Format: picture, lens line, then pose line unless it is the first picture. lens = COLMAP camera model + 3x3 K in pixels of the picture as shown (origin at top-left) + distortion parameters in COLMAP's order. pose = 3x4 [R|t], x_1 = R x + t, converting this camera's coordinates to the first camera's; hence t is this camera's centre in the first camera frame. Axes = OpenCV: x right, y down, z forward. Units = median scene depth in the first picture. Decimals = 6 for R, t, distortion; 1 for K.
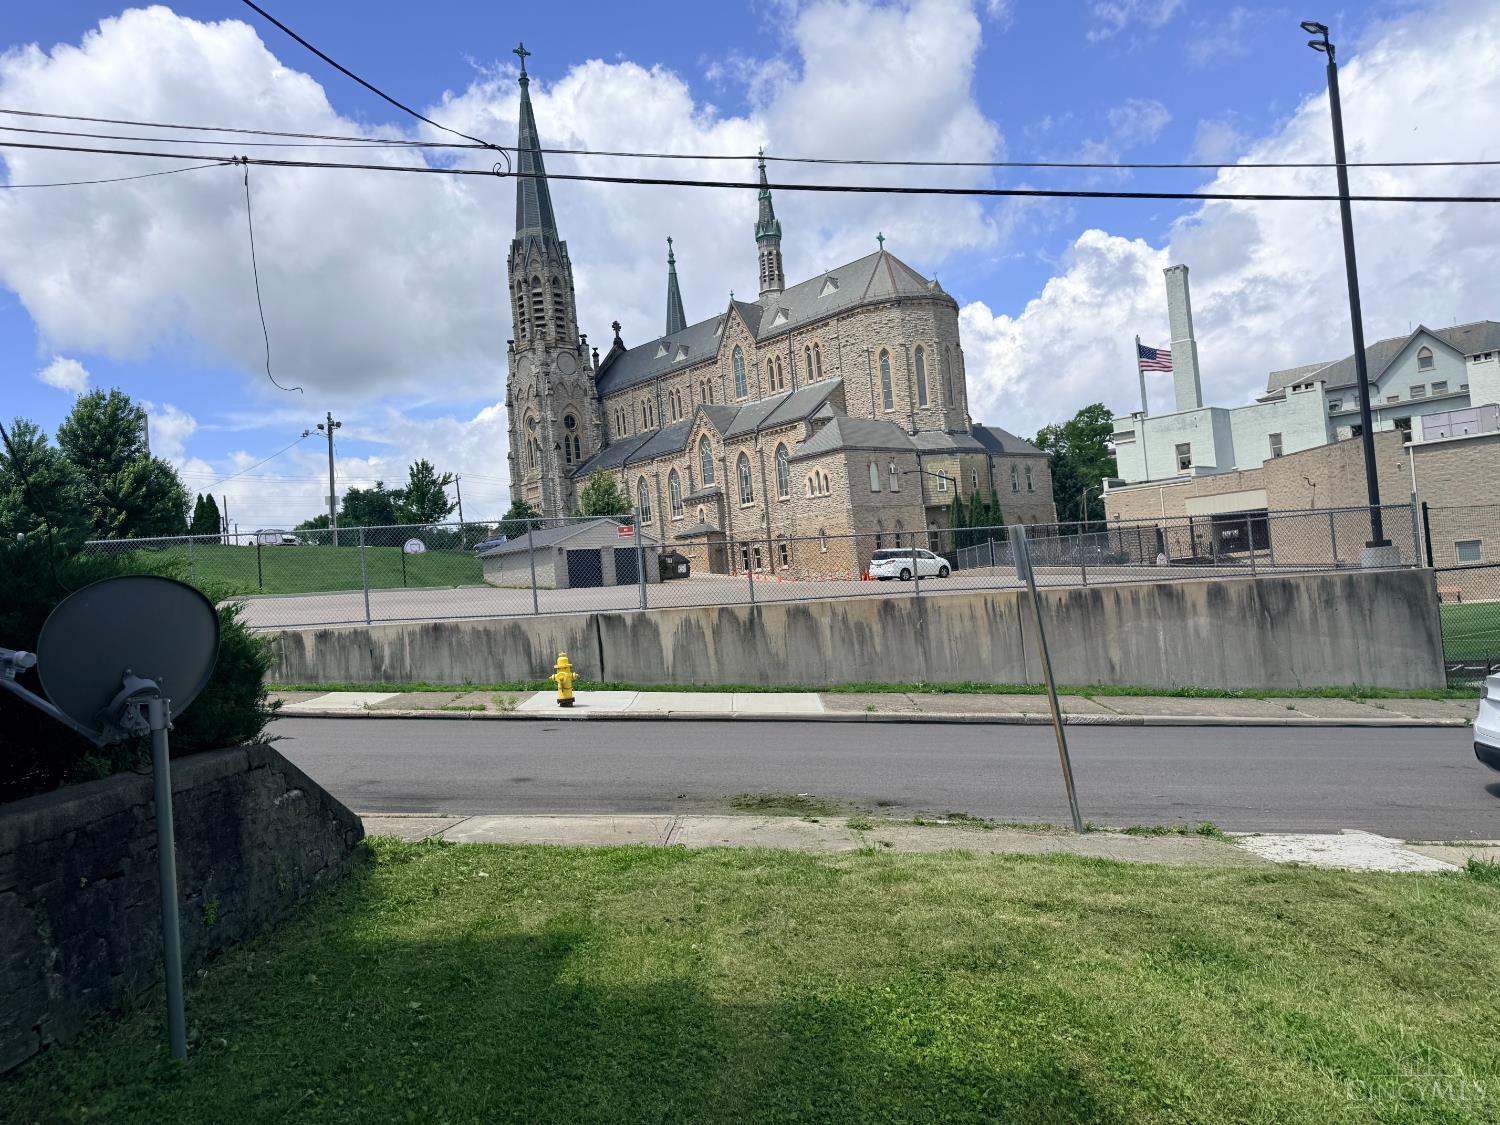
lens RADIAL K [[1055.9, 0, 752.0], [0, 1055.9, 570.9], [0, 0, 1]] dist [-0.039776, -0.016693]
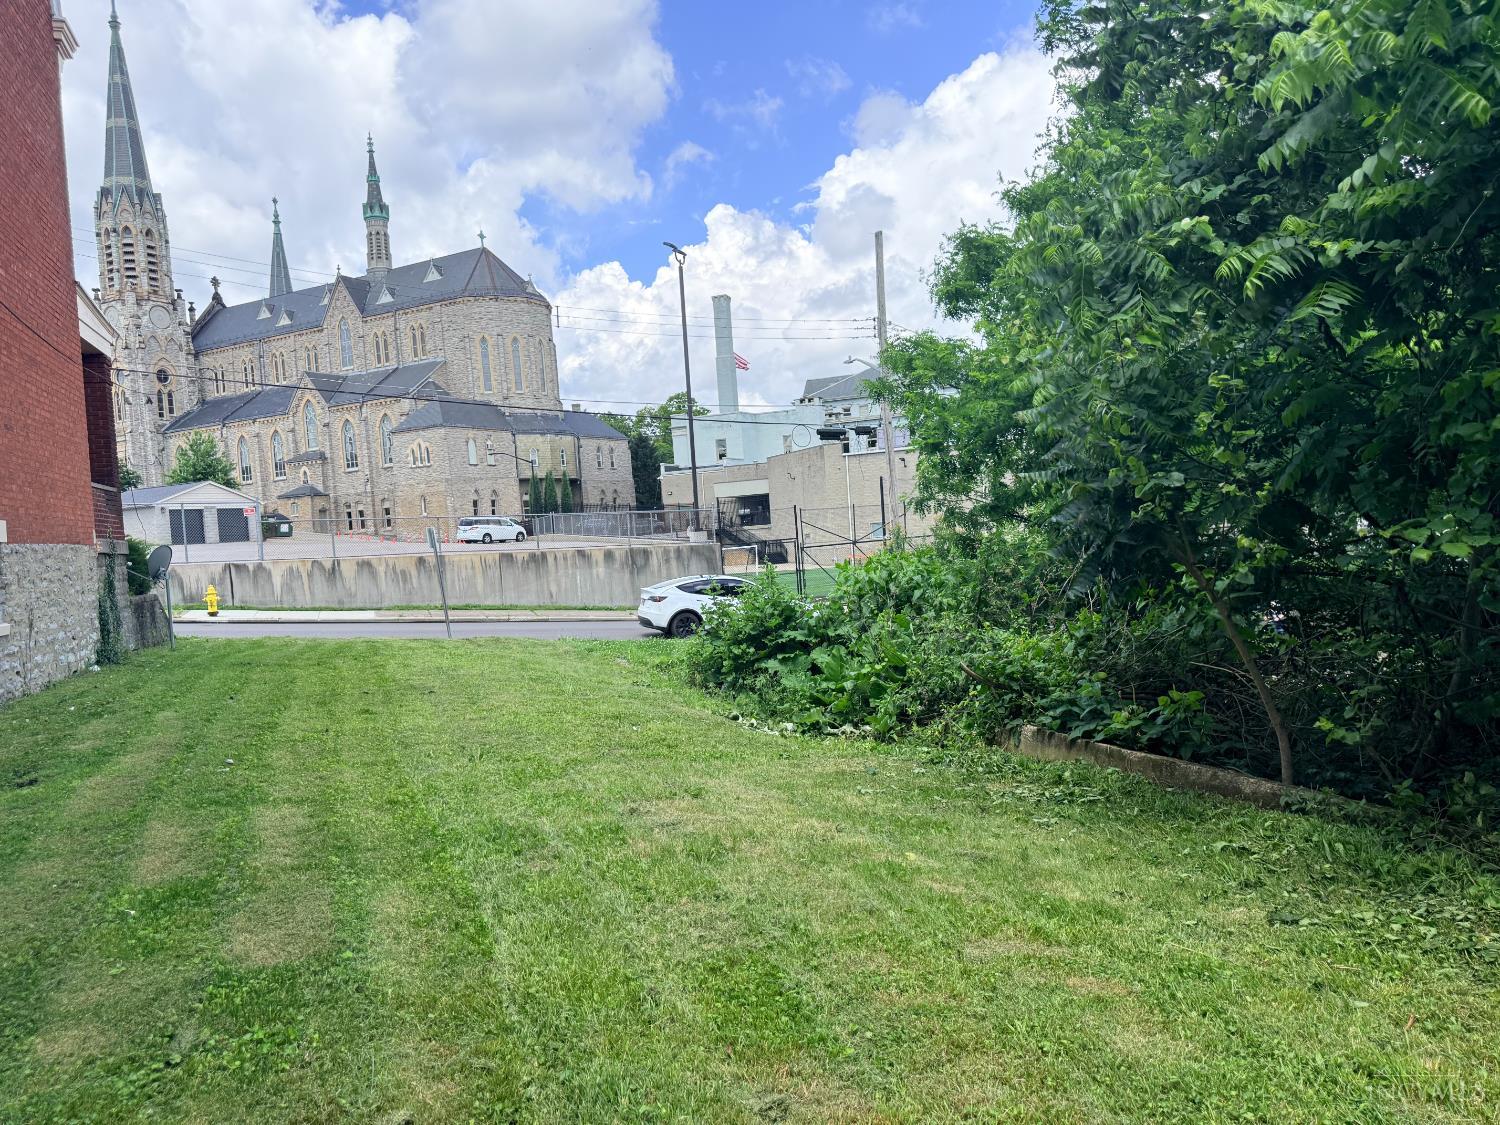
lens RADIAL K [[1055.9, 0, 810.6], [0, 1055.9, 584.3], [0, 0, 1]] dist [-0.039776, -0.016693]
pose [[0.920589, 0.003473, 0.390518, 0.009857], [-0.022237, 0.998804, 0.043538, -0.003110], [-0.389900, -0.048764, 0.919565, -0.163103]]
